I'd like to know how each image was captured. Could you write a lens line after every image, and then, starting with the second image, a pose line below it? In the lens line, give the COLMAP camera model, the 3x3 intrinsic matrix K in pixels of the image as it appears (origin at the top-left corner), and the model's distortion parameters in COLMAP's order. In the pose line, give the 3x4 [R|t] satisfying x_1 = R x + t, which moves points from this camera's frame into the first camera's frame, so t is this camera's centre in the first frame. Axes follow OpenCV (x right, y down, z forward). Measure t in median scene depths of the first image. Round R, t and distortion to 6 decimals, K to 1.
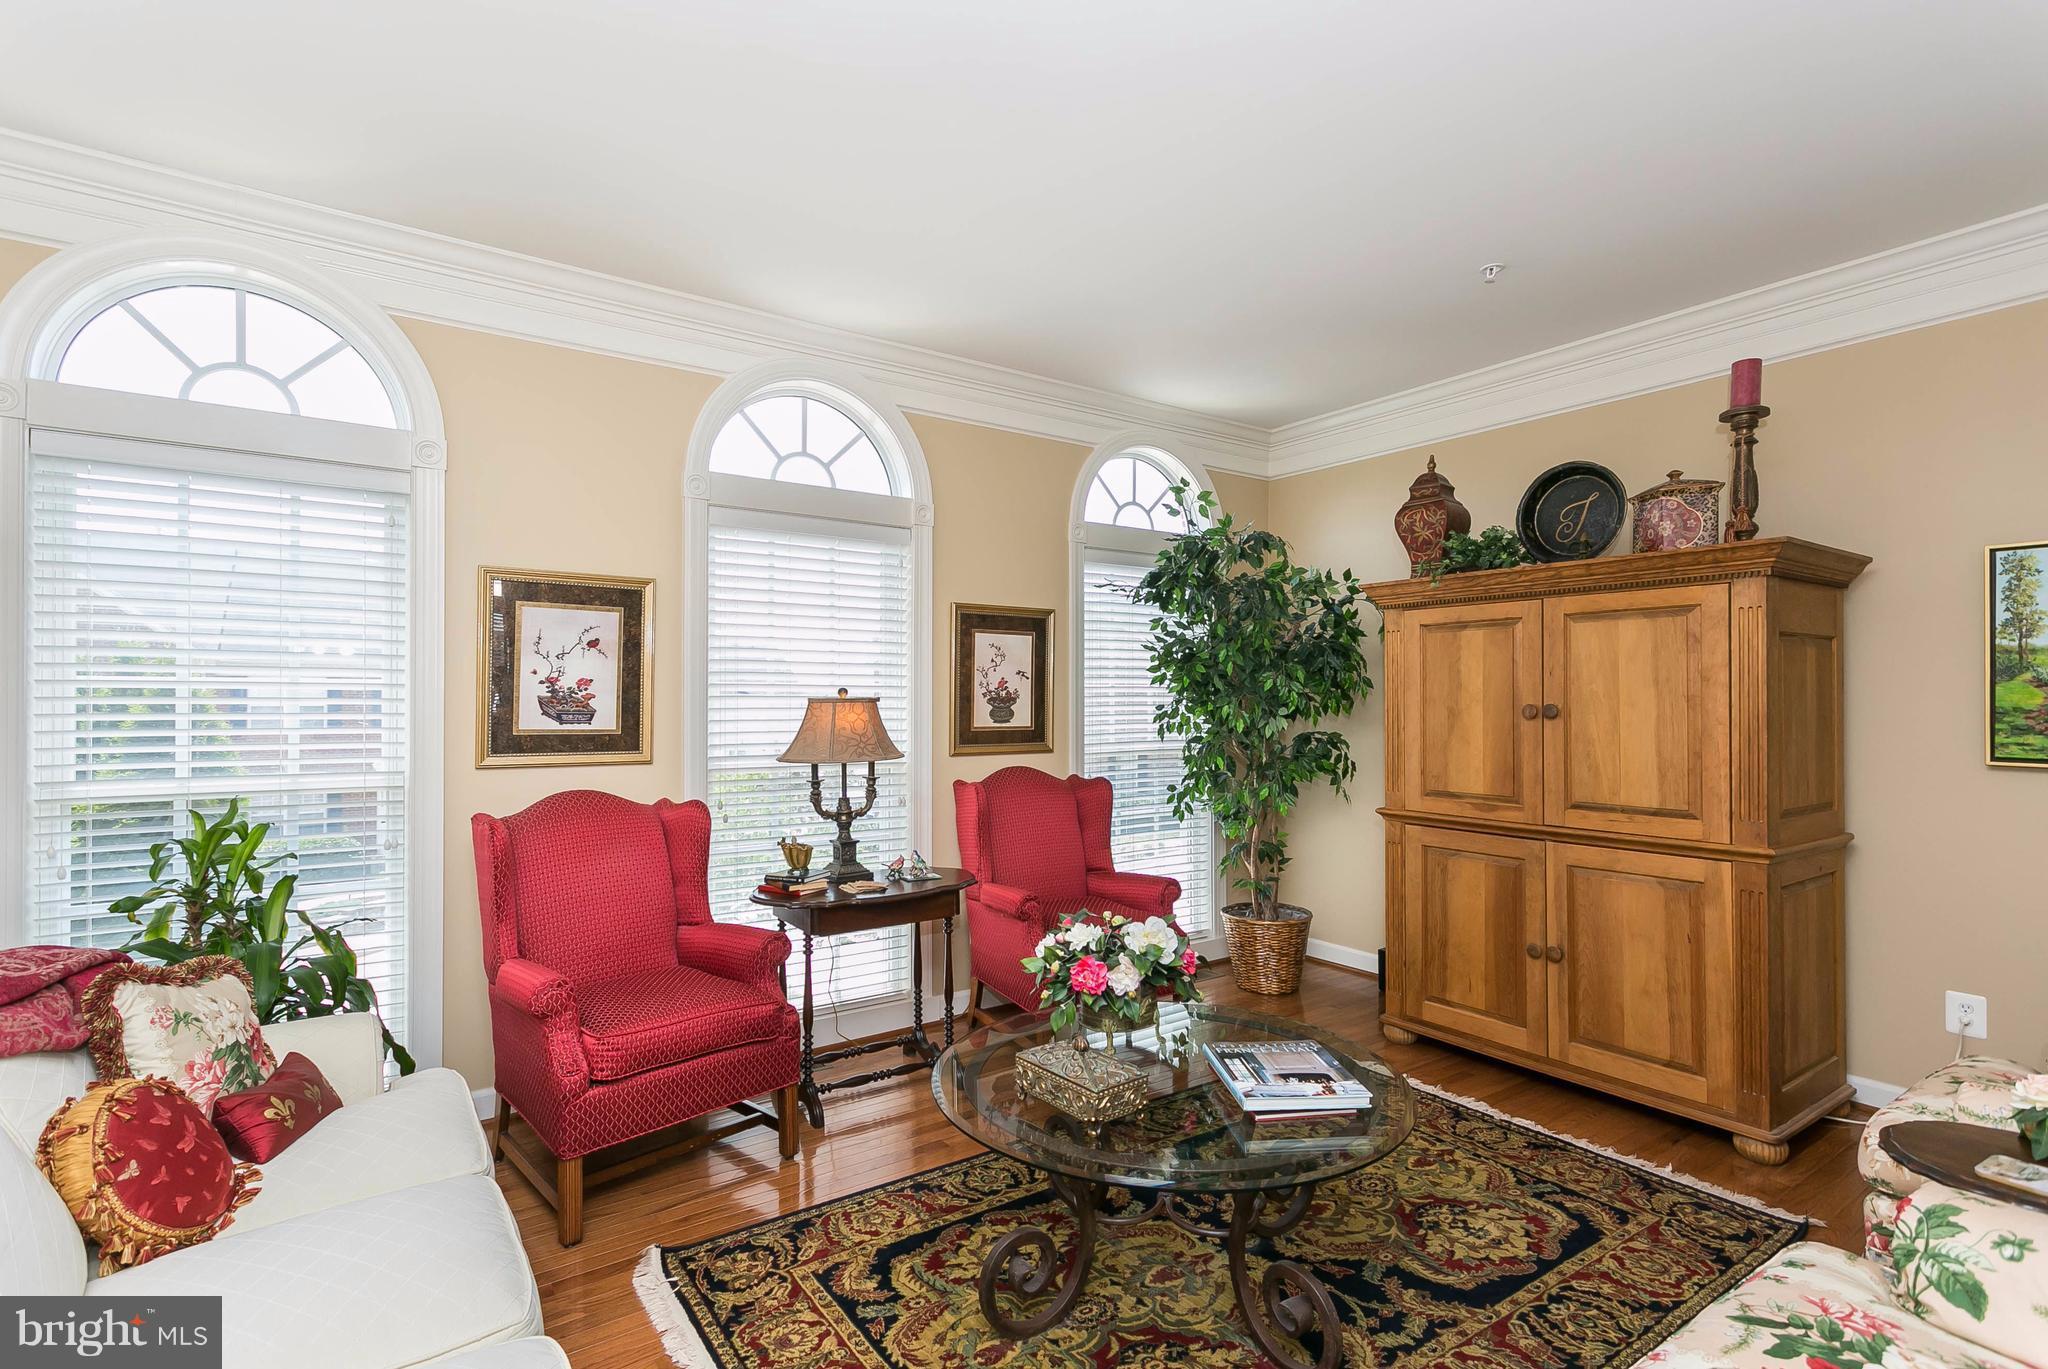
lens RADIAL K [[975.5, 0, 1018.6], [0, 975.5, 696.2], [0, 0, 1]] dist [-0.001184, 0.001559]
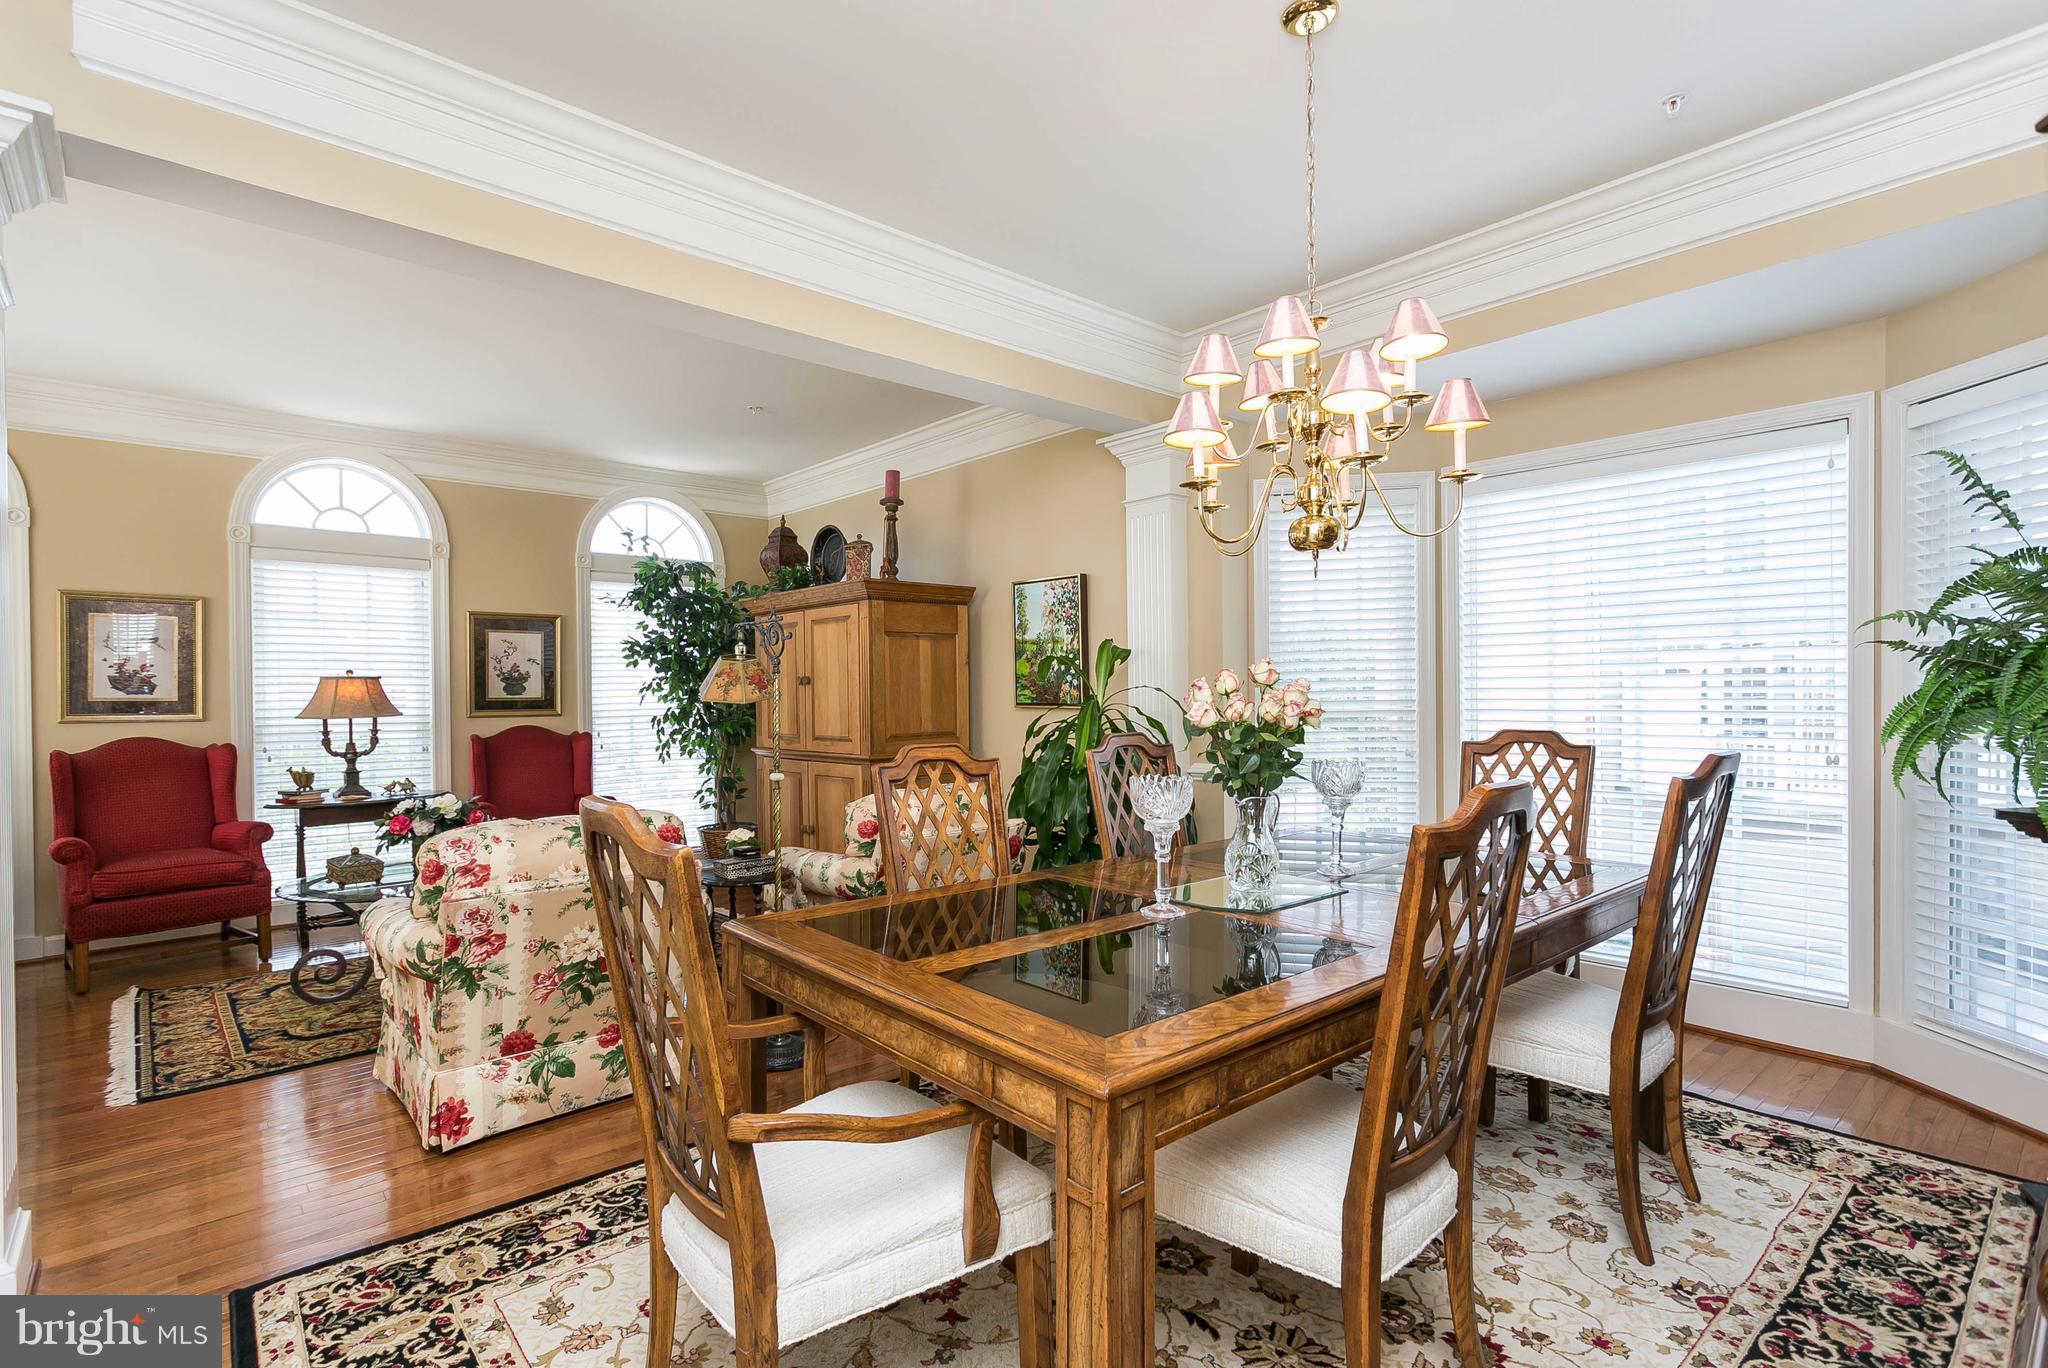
lens RADIAL K [[975.5, 0, 1030.3], [0, 975.5, 700.3], [0, 0, 1]] dist [-0.001184, 0.001559]
pose [[0.991529, -0.011785, 0.129350, 0.671326], [0.010189, 0.999864, 0.012994, 0.030283], [-0.129485, -0.011566, 0.991514, -0.628806]]
